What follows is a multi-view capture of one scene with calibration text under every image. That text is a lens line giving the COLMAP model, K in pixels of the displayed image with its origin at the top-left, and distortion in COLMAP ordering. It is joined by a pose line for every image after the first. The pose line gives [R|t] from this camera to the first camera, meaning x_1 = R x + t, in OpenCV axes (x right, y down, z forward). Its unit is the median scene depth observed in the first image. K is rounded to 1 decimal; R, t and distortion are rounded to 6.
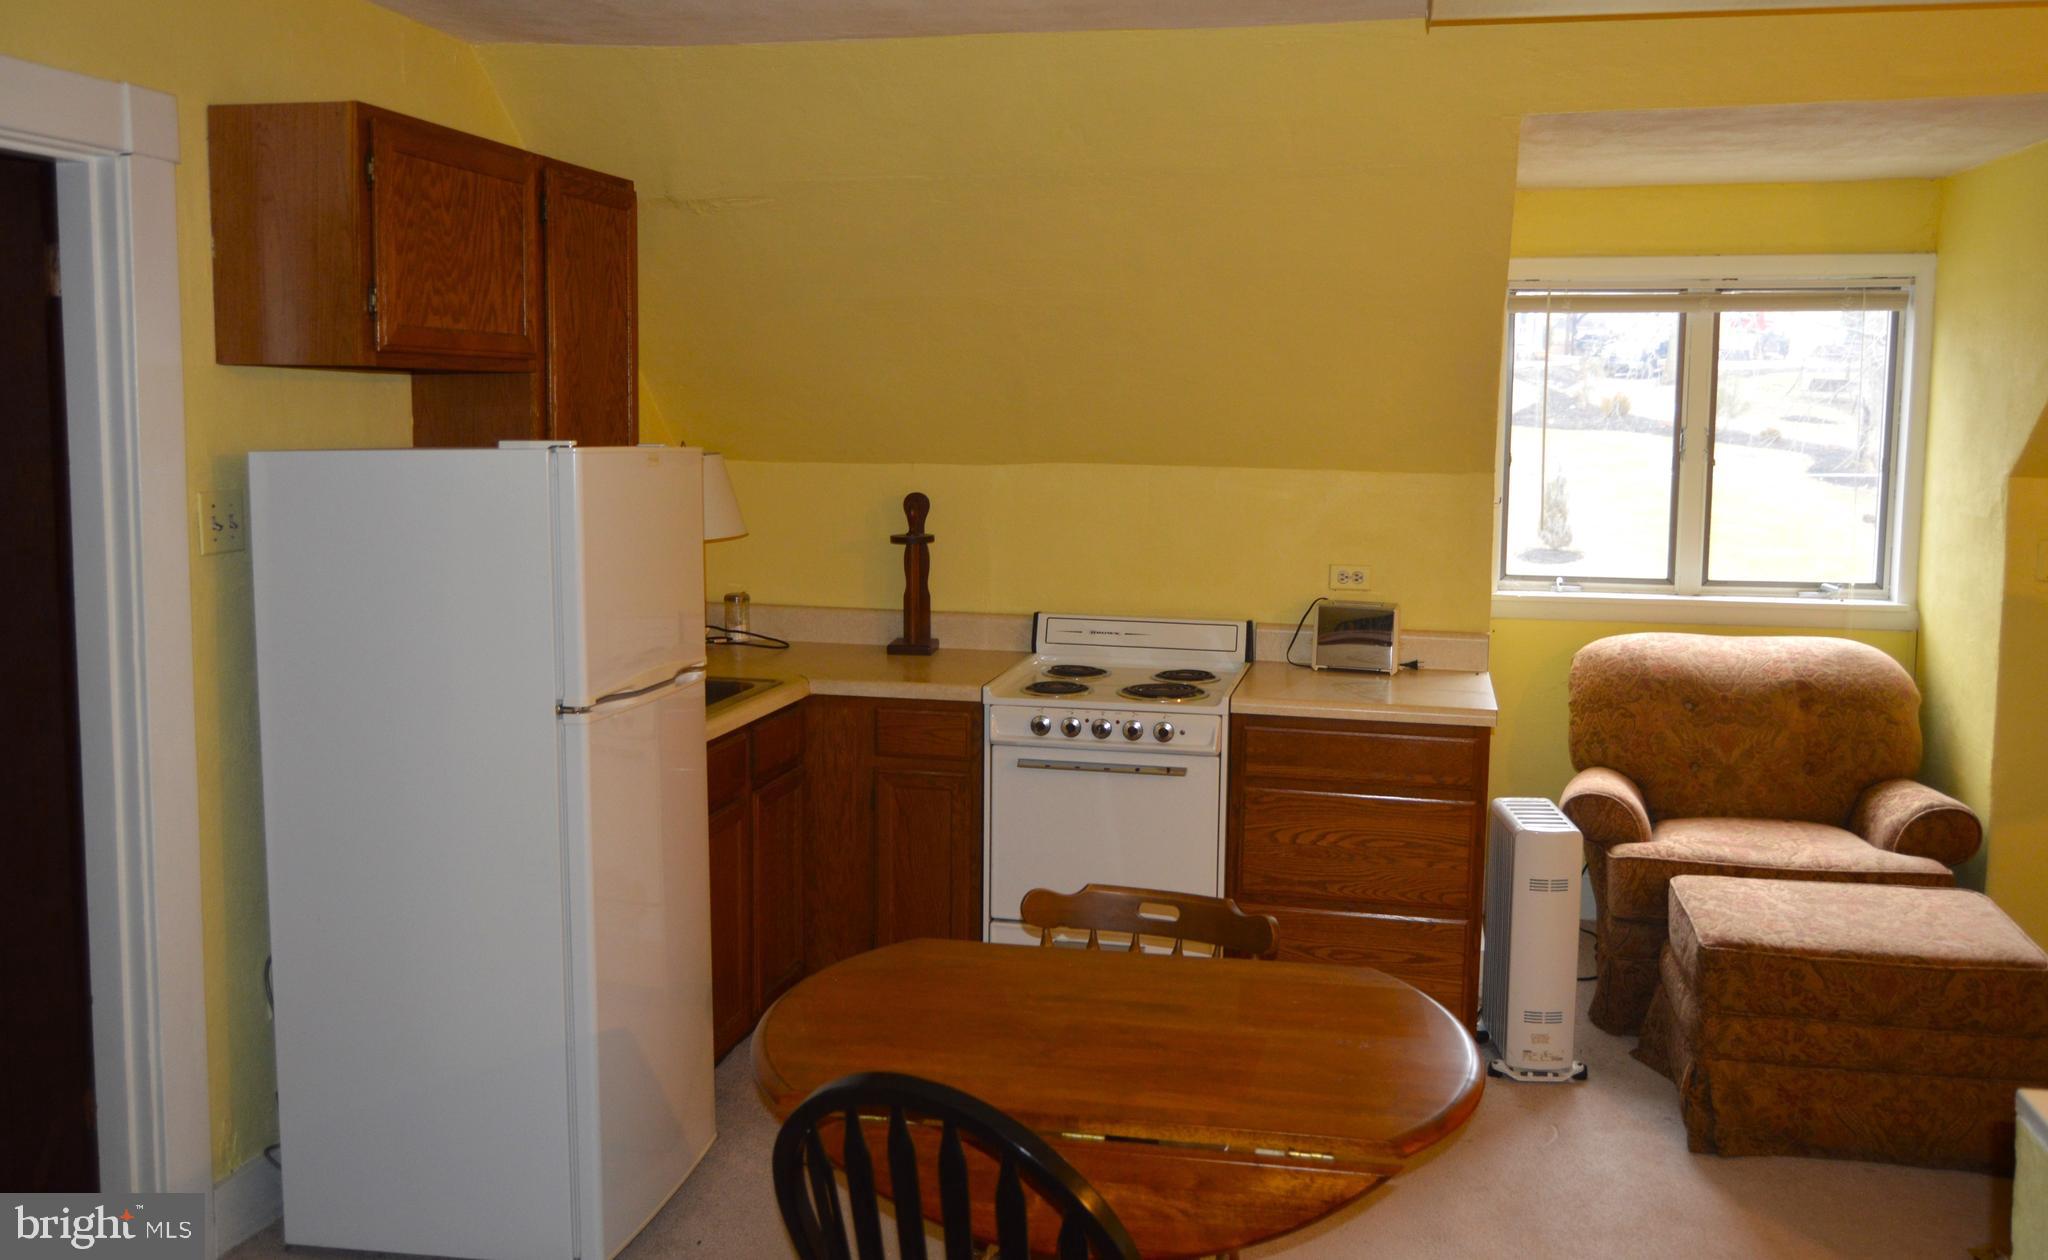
lens RADIAL K [[1712.2, 0, 1024.6], [0, 1712.2, 568.8], [0, 0, 1]] dist [-0.007721, -0.003326]
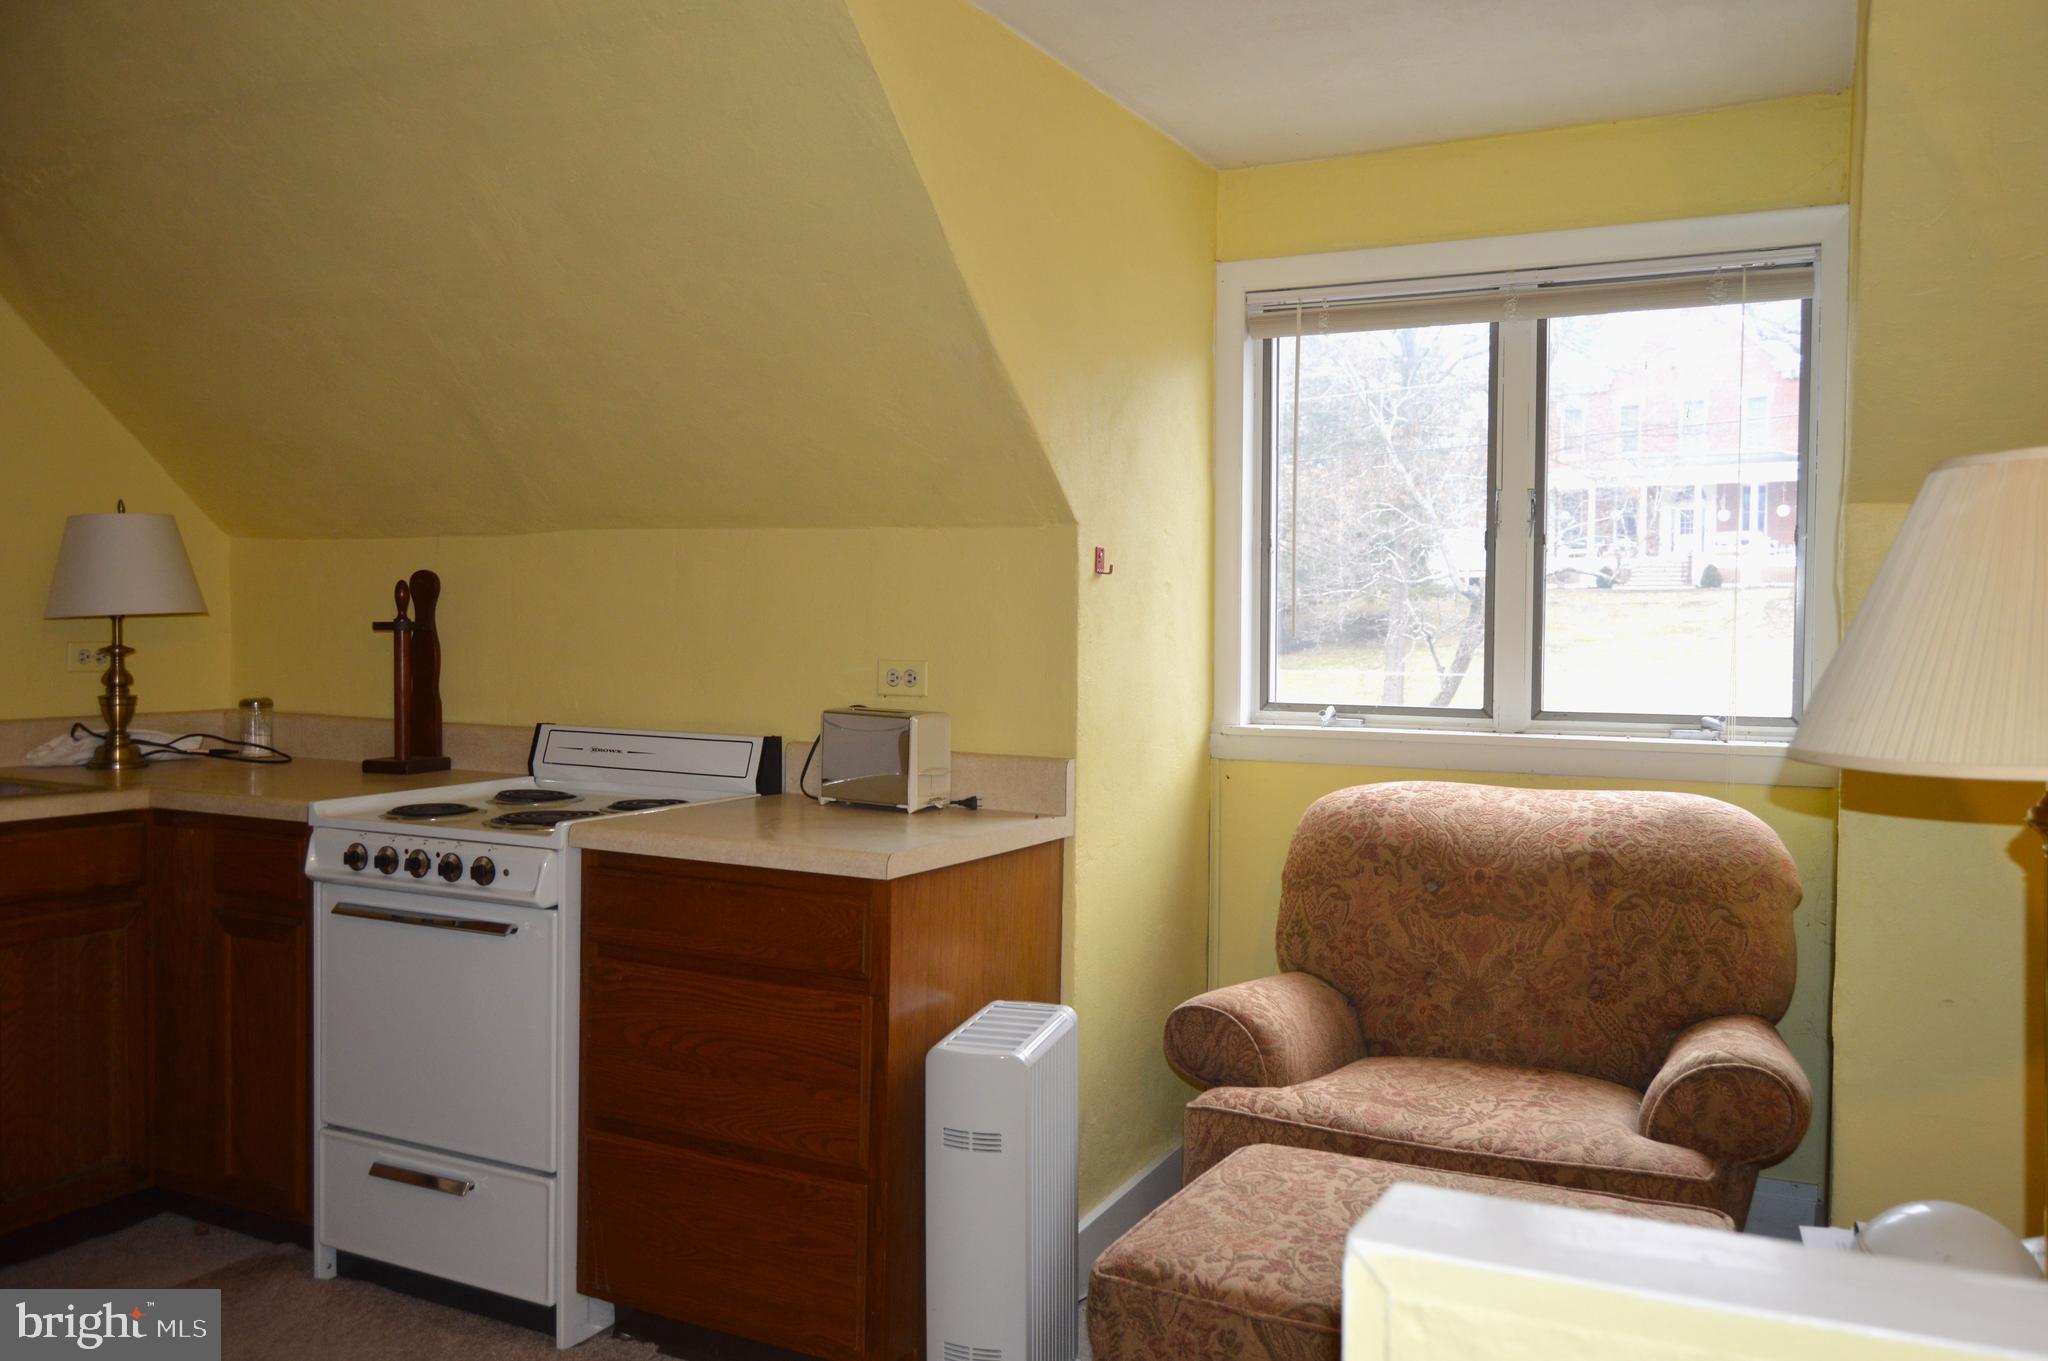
lens RADIAL K [[1601.4, 0, 1043.9], [0, 1601.4, 675.1], [0, 0, 1]] dist [-0.014249, 0.004218]
pose [[0.969246, 0.011864, -0.245809, 0.399344], [-0.030050, 0.997068, -0.070367, 0.047378], [0.244253, 0.075590, 0.966761, 0.362668]]
